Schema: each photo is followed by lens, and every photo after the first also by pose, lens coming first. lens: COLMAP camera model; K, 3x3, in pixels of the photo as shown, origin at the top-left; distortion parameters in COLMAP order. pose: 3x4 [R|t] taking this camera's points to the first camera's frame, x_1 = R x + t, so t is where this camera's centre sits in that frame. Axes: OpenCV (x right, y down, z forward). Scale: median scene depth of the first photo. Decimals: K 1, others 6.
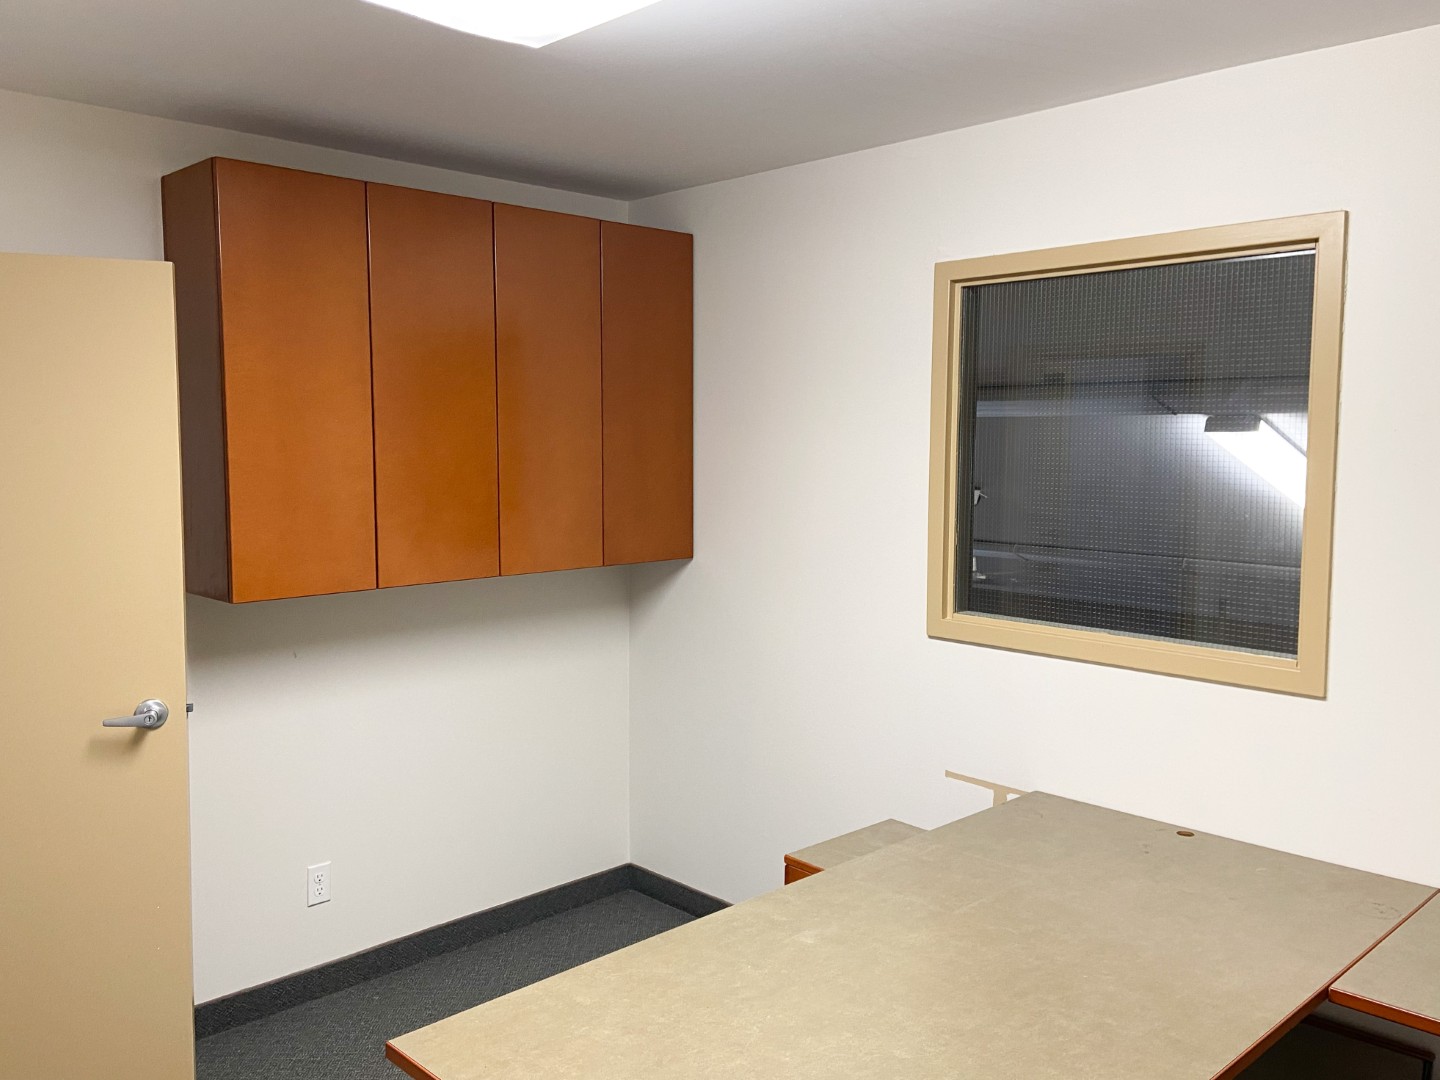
lens RADIAL K [[1175.0, 0, 719.8], [0, 1175.0, 537.5], [0, 0, 1]] dist [0.016257, 0.003327]
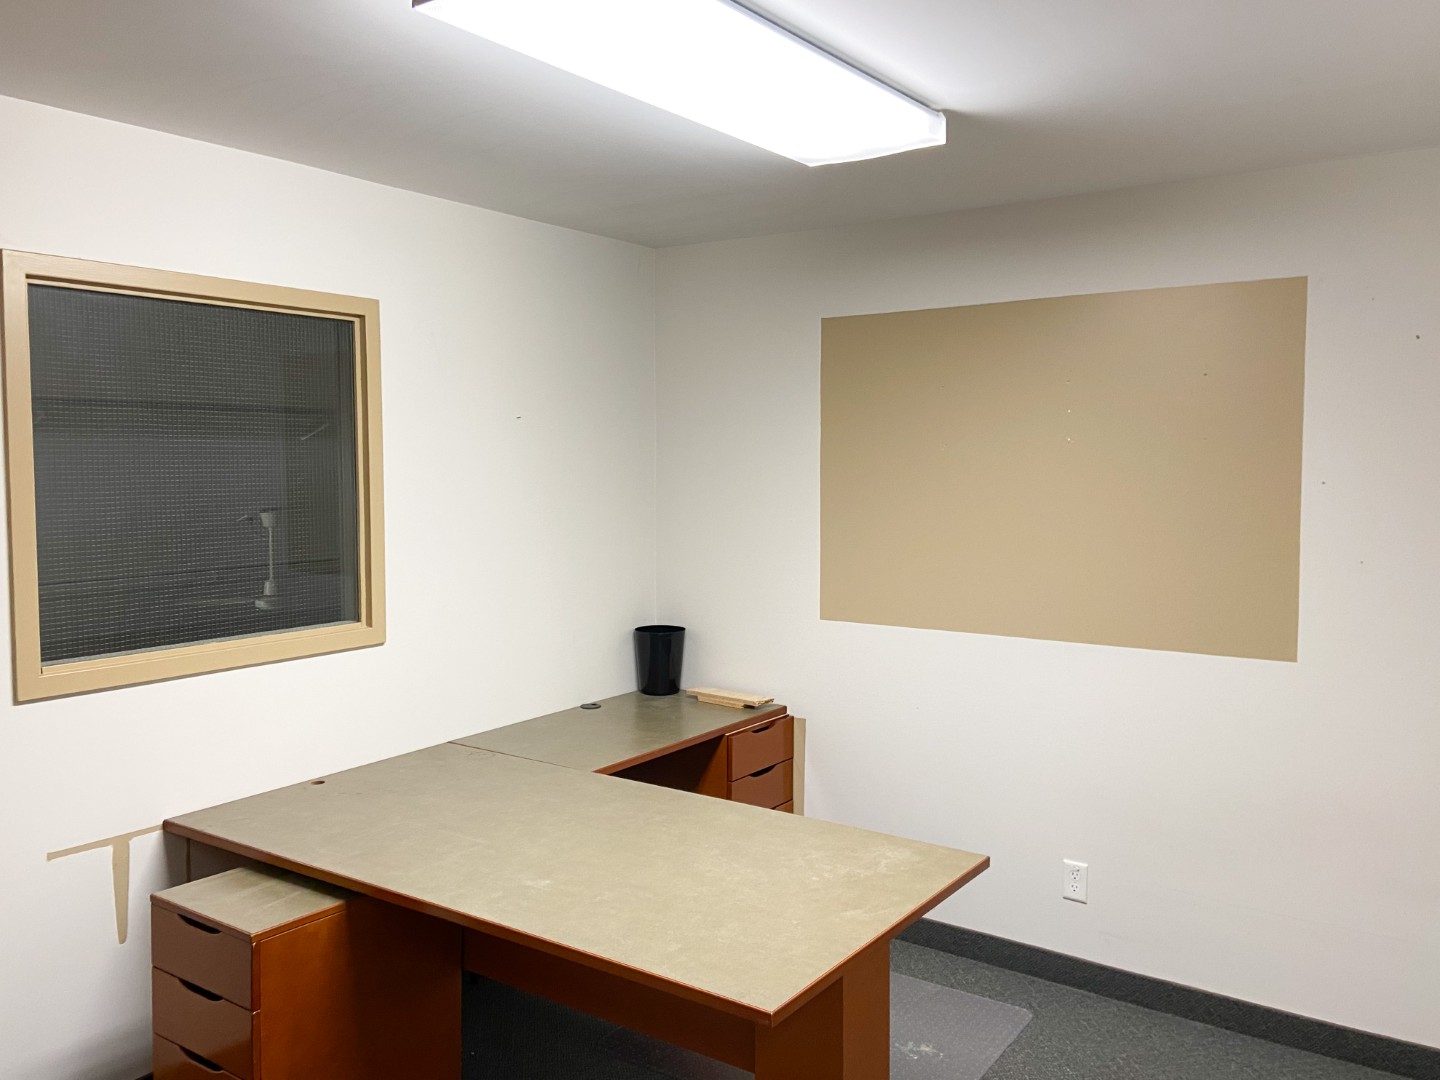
lens RADIAL K [[1175.0, 0, 719.4], [0, 1175.0, 540.2], [0, 0, 1]] dist [0.016257, 0.003327]
pose [[-0.199914, -0.073526, 0.977051, -1.082431], [0.084718, 0.992149, 0.091996, -0.095262], [-0.976144, 0.101165, -0.192116, 1.004536]]
